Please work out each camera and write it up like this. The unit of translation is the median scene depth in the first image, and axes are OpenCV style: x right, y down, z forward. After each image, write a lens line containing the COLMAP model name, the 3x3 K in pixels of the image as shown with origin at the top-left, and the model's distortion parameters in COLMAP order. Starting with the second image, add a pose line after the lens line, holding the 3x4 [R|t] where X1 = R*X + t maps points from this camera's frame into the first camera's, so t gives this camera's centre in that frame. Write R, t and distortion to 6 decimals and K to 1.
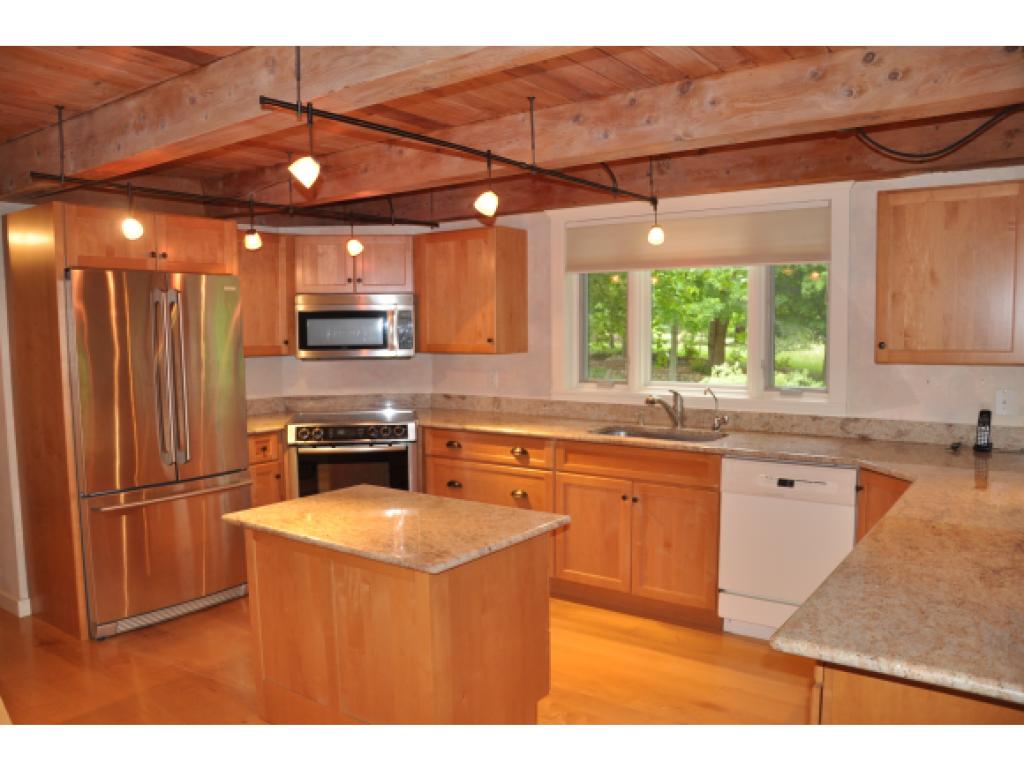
lens RADIAL K [[788.9, 0, 510.7], [0, 788.9, 399.1], [0, 0, 1]] dist [-0.161241, 0.115738]
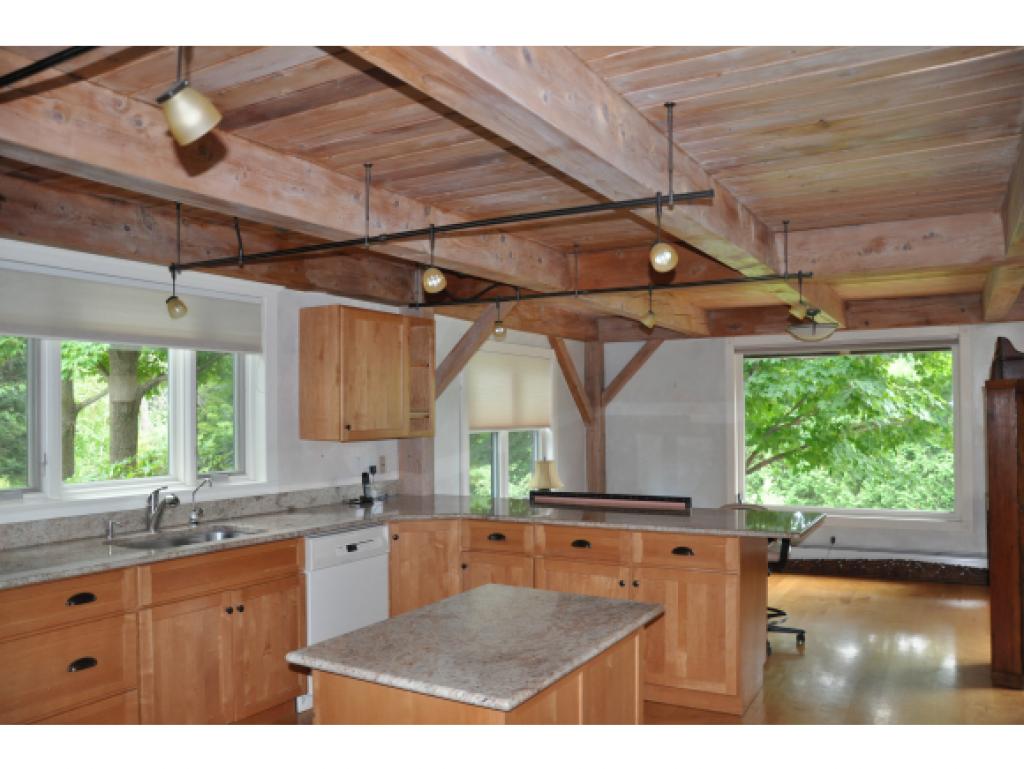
lens RADIAL K [[809.3, 0, 511.8], [0, 809.3, 398.2], [0, 0, 1]] dist [-0.157876, 0.134241]
pose [[-0.105301, 0.025770, 0.994106, -0.784871], [0.097657, 0.995100, -0.015452, -0.065039], [-0.989634, 0.095455, -0.107301, 0.799627]]
